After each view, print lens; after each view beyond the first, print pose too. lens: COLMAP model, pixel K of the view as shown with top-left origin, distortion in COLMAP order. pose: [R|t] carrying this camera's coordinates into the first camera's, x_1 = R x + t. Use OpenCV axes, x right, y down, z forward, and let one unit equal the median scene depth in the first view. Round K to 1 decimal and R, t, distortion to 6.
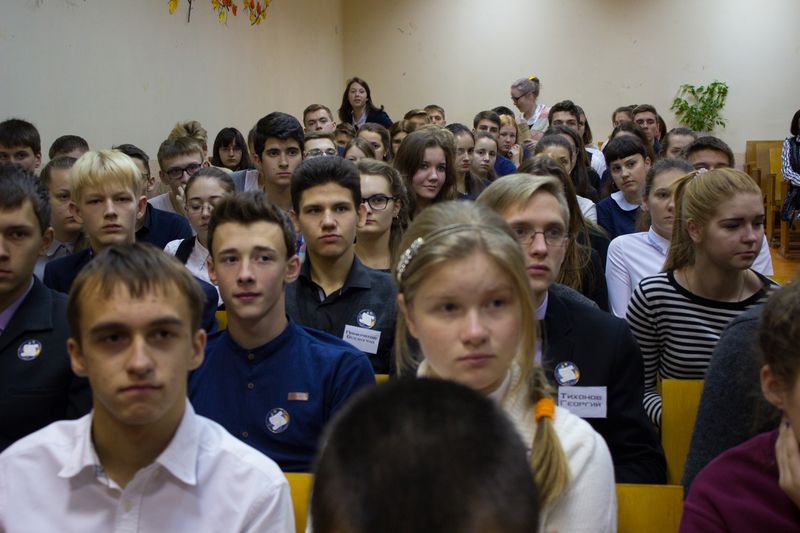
lens RADIAL K [[1205.7, 0, 403.3], [0, 1205.7, 267.0], [0, 0, 1]] dist [0.126786, 0.000000]
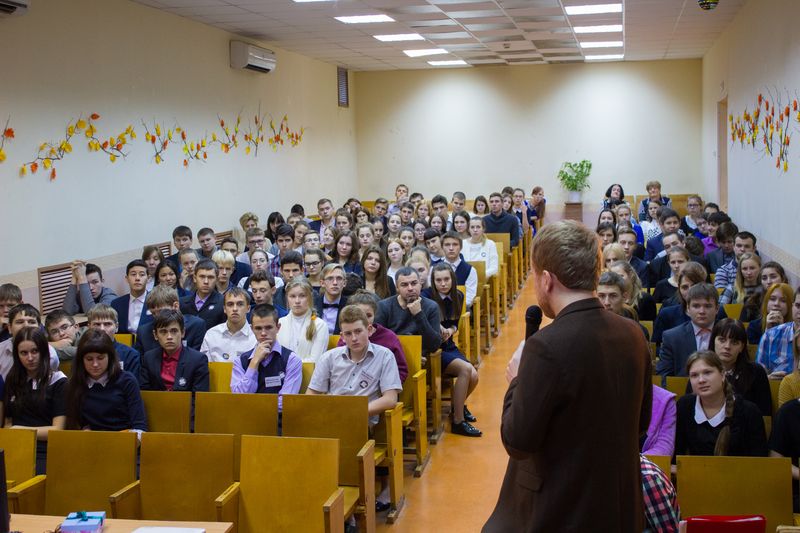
lens RADIAL K [[1122.6, 0, 397.6], [0, 1122.6, 266.0], [0, 0, 1]] dist [0.027711, 0.000000]
pose [[0.997725, -0.012593, -0.066229, 0.339240], [0.012481, 0.999920, -0.002118, -0.037139], [0.066250, 0.001286, 0.997802, -1.599403]]
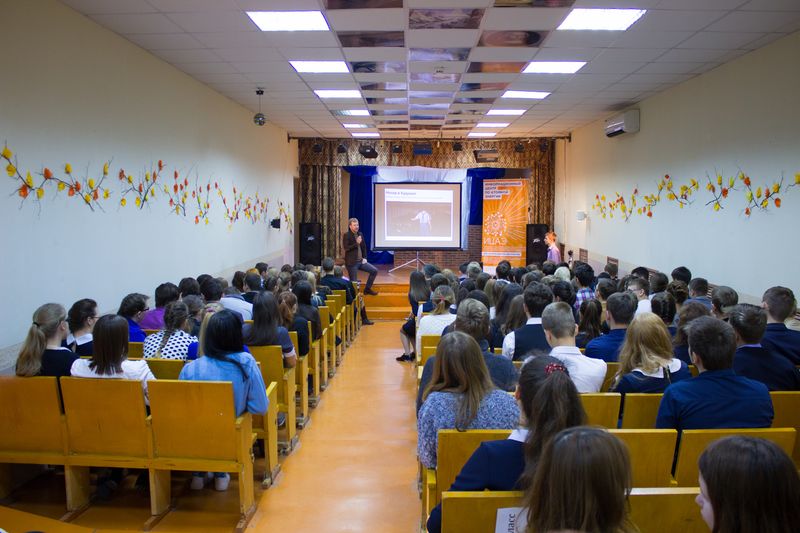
lens RADIAL K [[652.8, 0, 400.3], [0, 652.8, 266.0], [0, 0, 1]] dist [0.000600, 0.000972]
pose [[-0.994188, 0.013985, -0.106745, 0.597953], [-0.006705, 0.981558, 0.191046, -0.510378], [0.107448, 0.190651, -0.975760, 3.007249]]
